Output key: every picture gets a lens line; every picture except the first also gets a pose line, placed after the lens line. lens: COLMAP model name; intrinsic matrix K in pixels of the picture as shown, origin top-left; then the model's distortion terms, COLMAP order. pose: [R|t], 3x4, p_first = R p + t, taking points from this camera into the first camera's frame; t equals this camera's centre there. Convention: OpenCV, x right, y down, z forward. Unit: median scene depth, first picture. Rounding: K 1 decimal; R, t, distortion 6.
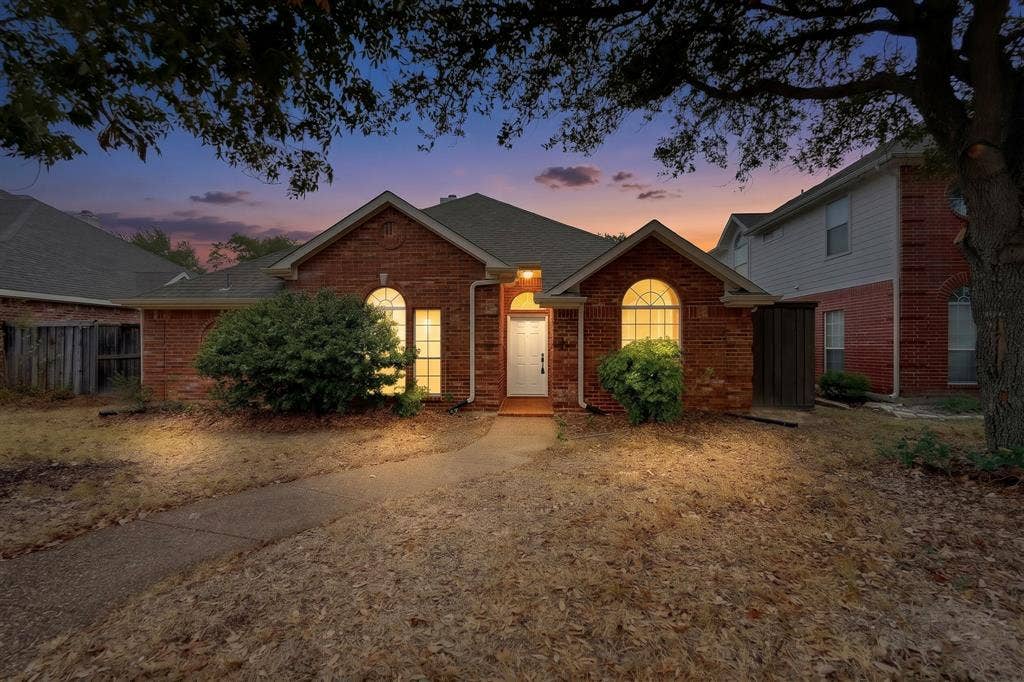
lens RADIAL K [[446.6, 0, 509.8], [0, 446.6, 344.0], [0, 0, 1]] dist [0.001733, -0.000740]
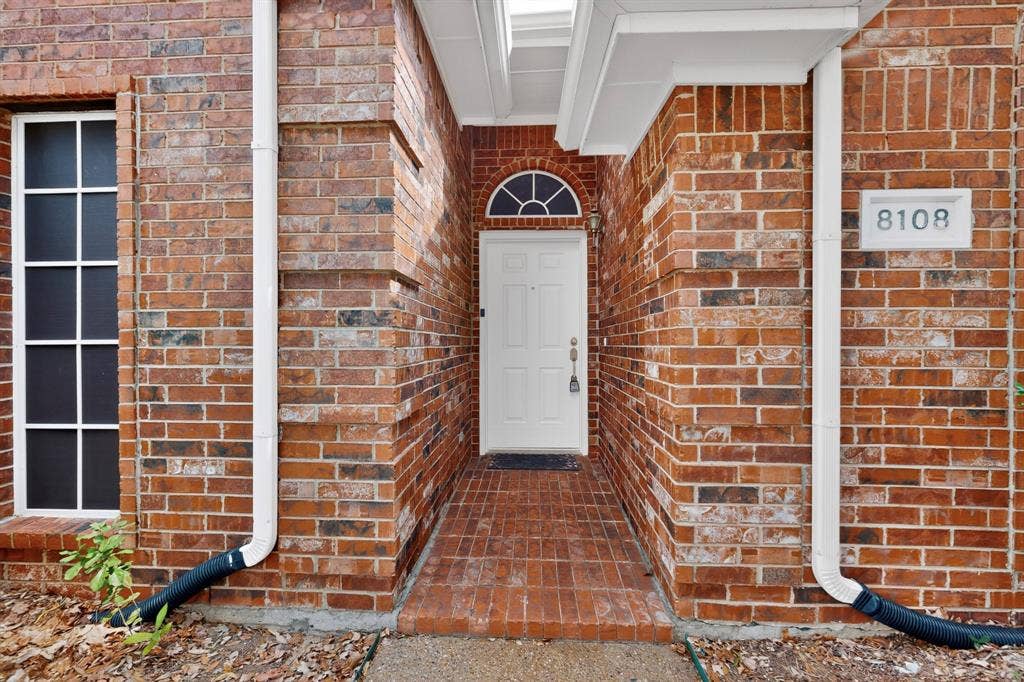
lens RADIAL K [[446.6, 0, 511.8], [0, 446.6, 343.4], [0, 0, 1]] dist [0.001733, -0.000740]
pose [[0.999981, -0.000435, 0.006185, 0.024914], [0.000427, 0.999999, 0.001366, 0.032589], [-0.006185, -0.001363, 0.999980, 0.809677]]
